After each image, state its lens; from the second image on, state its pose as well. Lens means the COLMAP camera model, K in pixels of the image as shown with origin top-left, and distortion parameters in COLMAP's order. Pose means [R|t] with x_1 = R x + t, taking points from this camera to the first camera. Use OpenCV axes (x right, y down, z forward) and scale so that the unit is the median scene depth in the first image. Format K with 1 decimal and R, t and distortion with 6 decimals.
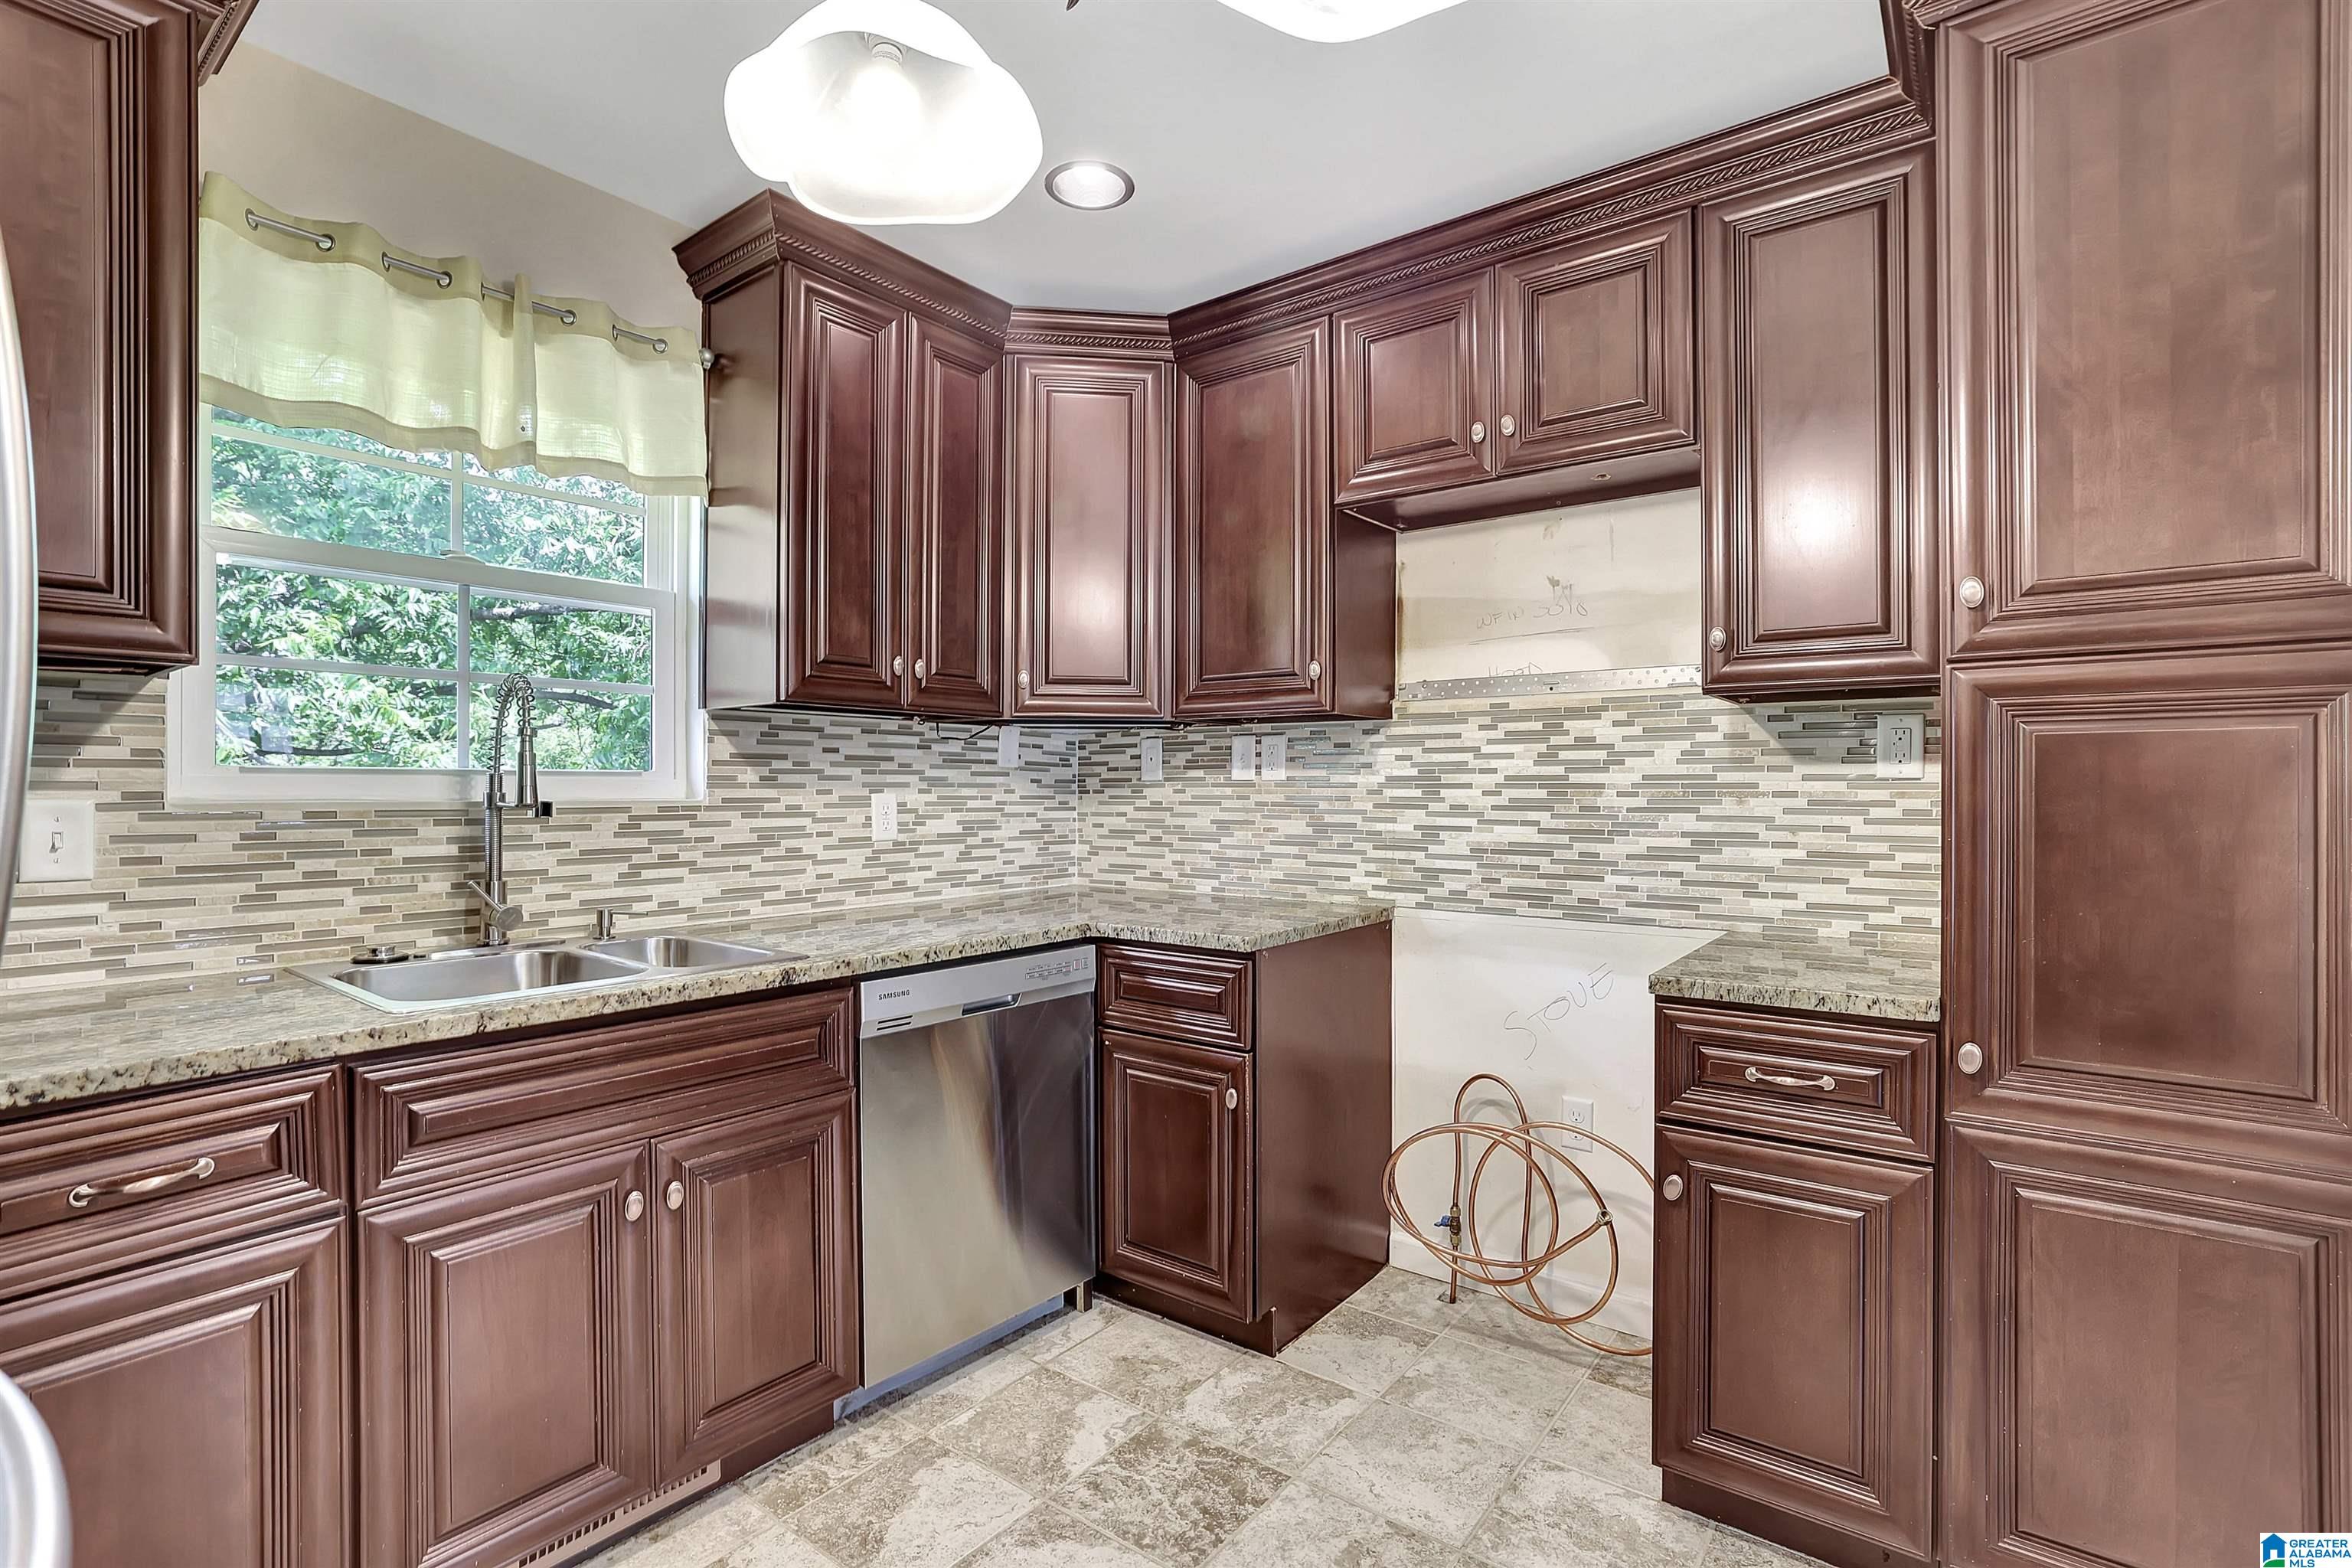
lens RADIAL K [[1065.2, 0, 1176.0], [0, 1065.2, 784.0], [0, 0, 1]] dist [-0.001068, -0.000087]
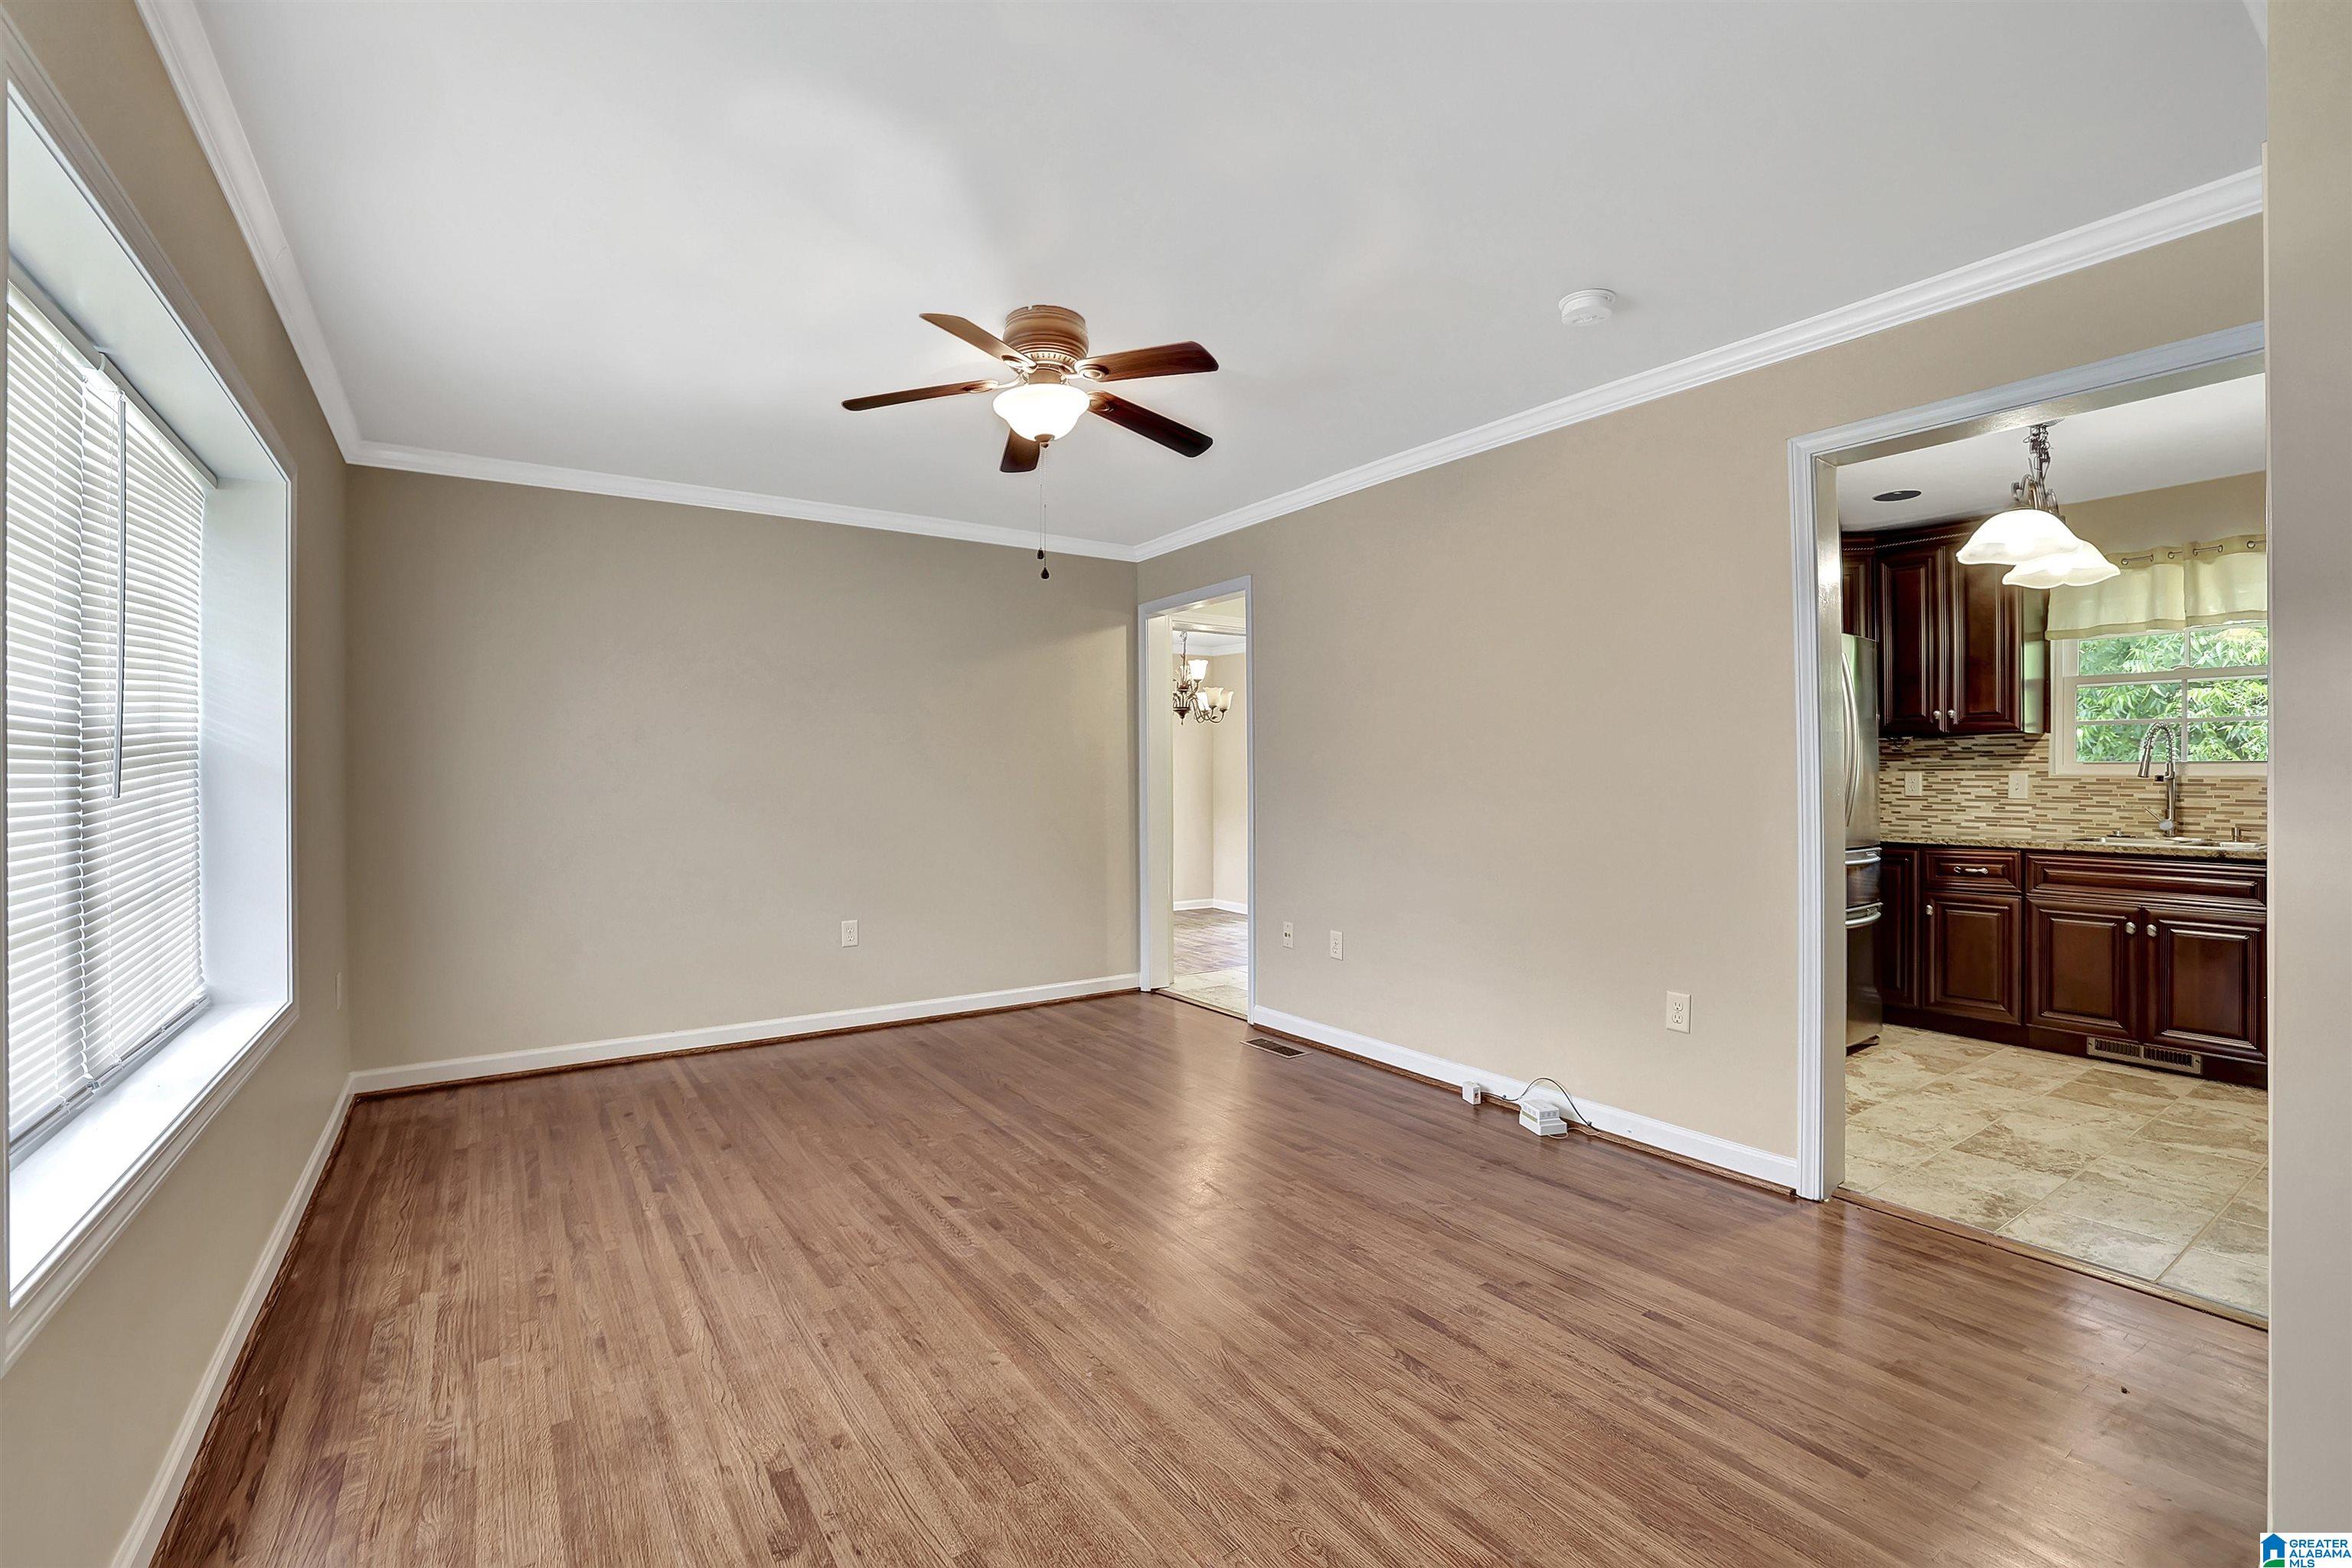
lens RADIAL K [[1039.6, 0, 1166.5], [0, 1039.6, 779.0], [0, 0, 1]] dist [-0.000839, 0.000277]
pose [[-0.305191, 0.007631, -0.952261, 2.613460], [0.006557, 0.999961, 0.005911, -0.004544], [0.952269, -0.004440, -0.305229, -0.476151]]
